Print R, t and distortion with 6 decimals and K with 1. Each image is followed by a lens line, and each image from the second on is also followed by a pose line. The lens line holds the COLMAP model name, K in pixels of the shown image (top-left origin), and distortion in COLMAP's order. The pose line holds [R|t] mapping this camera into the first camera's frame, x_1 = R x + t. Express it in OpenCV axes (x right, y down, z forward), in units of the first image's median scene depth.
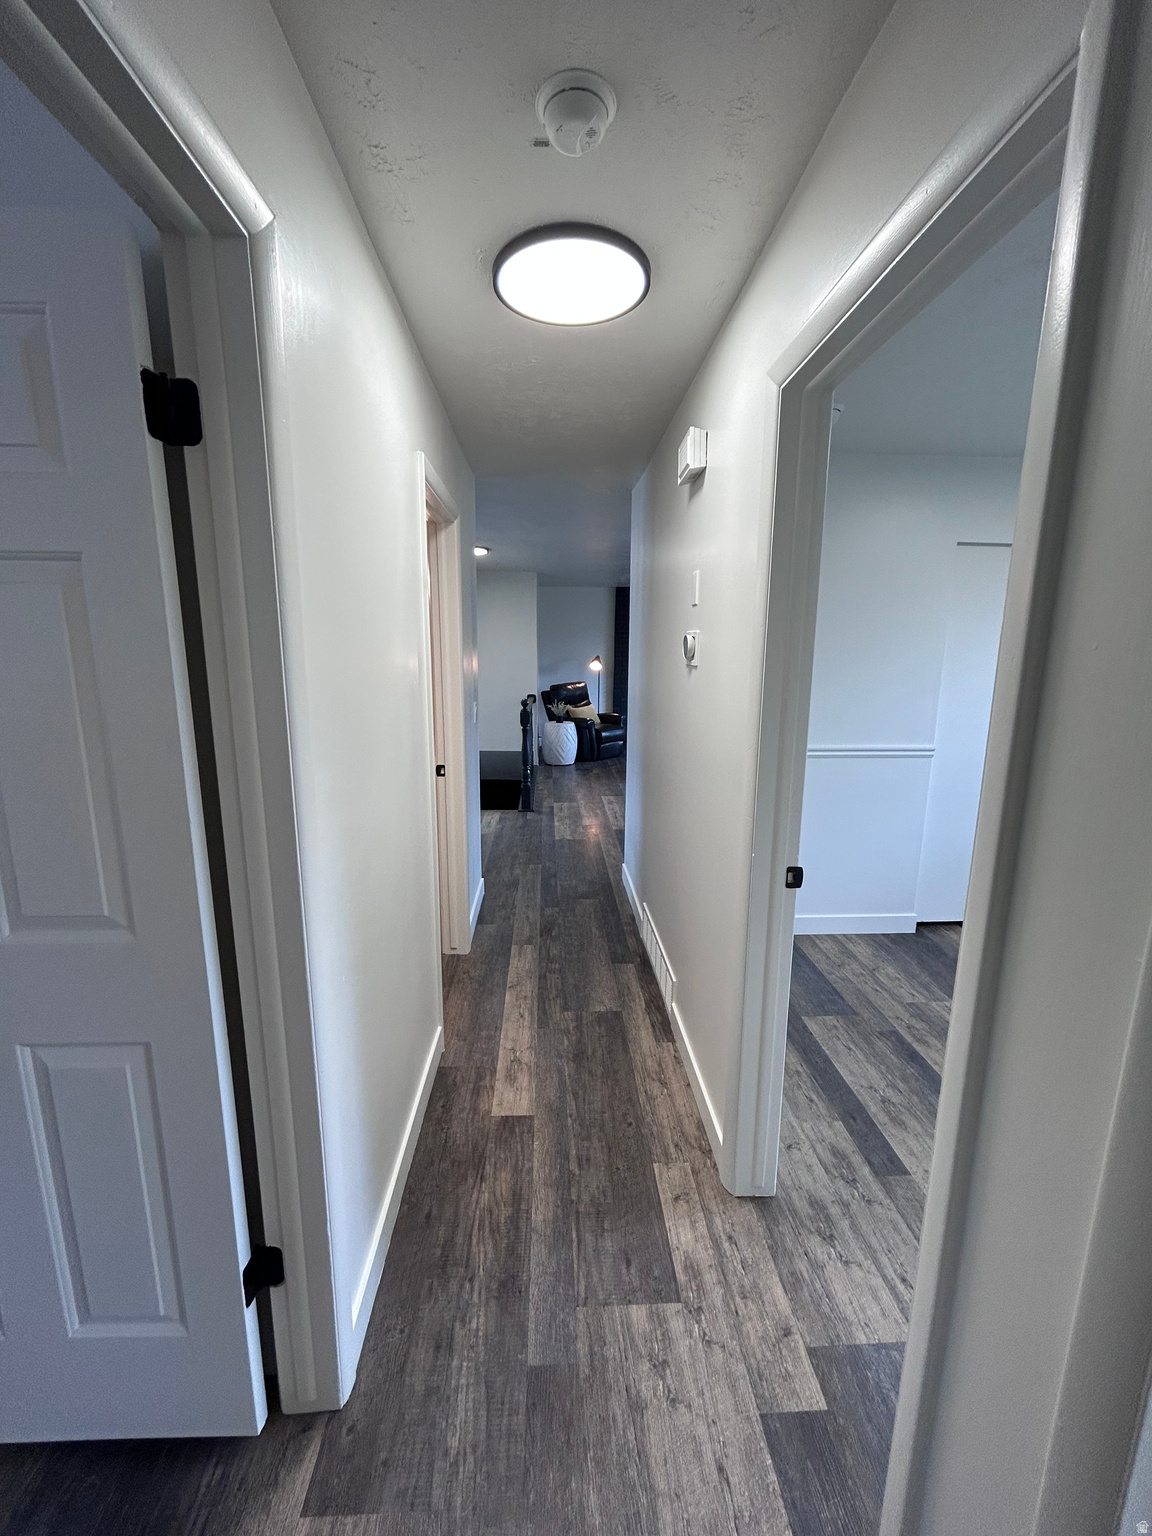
lens RADIAL K [[620.8, 0, 576.7], [0, 620.8, 767.1], [0, 0, 1]] dist [-0.001607, 0.000413]
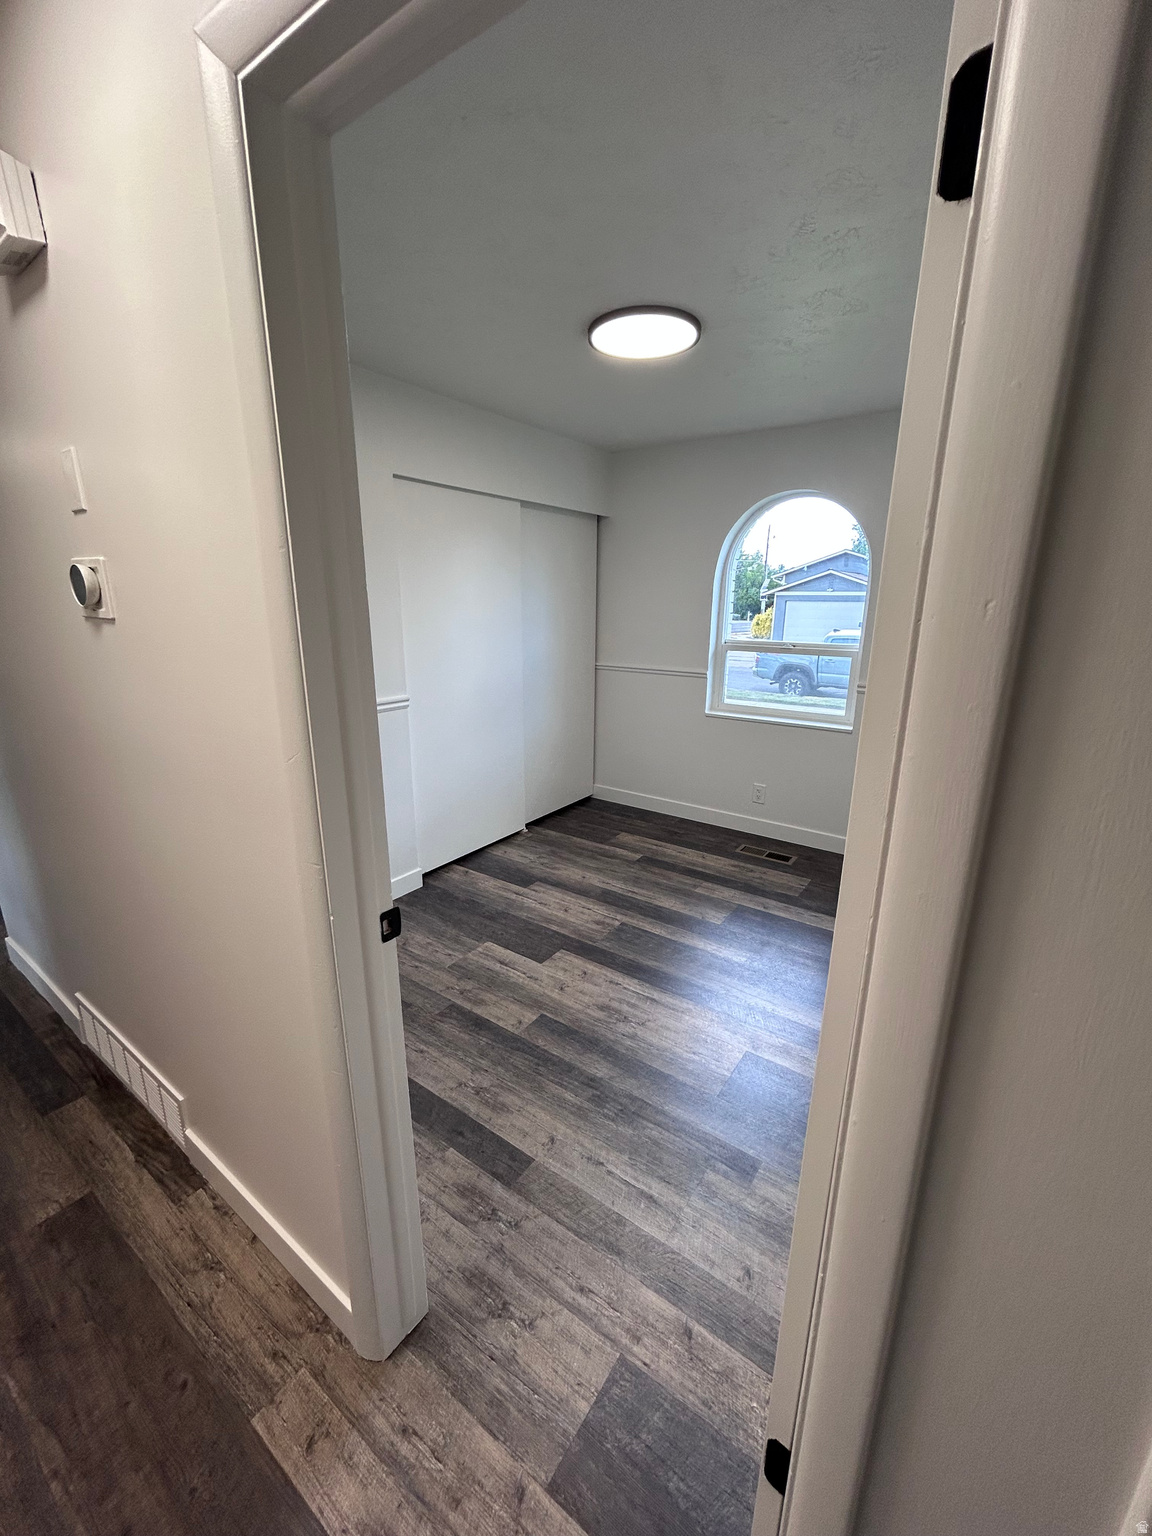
lens RADIAL K [[616.0, 0, 576.2], [0, 616.0, 766.2], [0, 0, 1]] dist [-0.002056, 0.000828]
pose [[0.619470, -0.209544, 0.756537, -0.004425], [0.143348, 0.977707, 0.153426, -0.052575], [-0.771822, 0.013405, 0.635698, 0.289826]]
